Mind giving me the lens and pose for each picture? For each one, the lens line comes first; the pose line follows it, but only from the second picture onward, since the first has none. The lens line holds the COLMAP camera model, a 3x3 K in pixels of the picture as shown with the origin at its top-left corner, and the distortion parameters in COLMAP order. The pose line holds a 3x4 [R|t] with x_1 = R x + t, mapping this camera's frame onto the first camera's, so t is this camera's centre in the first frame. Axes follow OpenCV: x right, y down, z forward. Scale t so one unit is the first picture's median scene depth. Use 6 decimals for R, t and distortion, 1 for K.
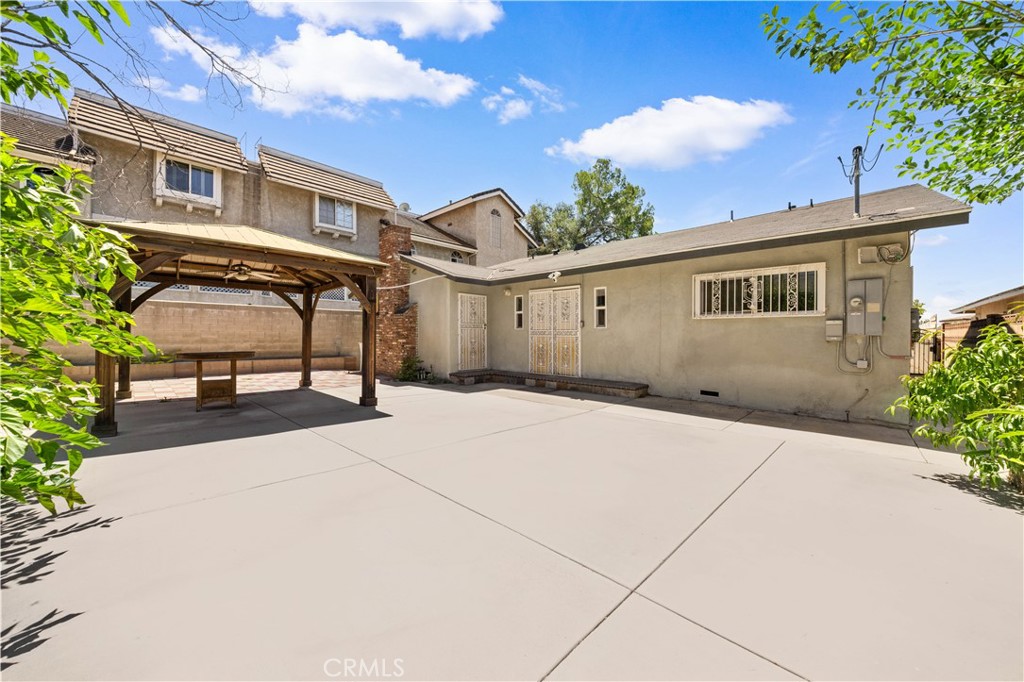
lens RADIAL K [[379.1, 0, 512.4], [0, 379.1, 336.9], [0, 0, 1]] dist [-0.001875, 0.000099]
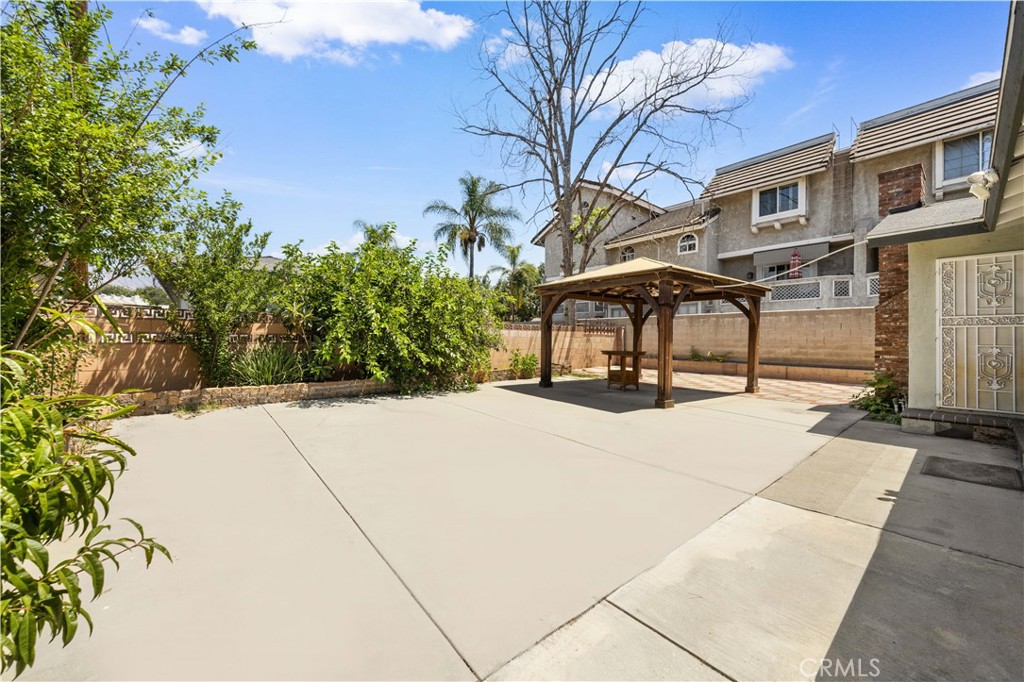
lens RADIAL K [[379.1, 0, 513.0], [0, 379.1, 338.6], [0, 0, 1]] dist [-0.001875, 0.000099]
pose [[-0.102316, -0.005724, -0.994735, 0.353434], [-0.012045, 0.999917, -0.004515, 0.002690], [0.994679, 0.011520, -0.102376, 0.375184]]
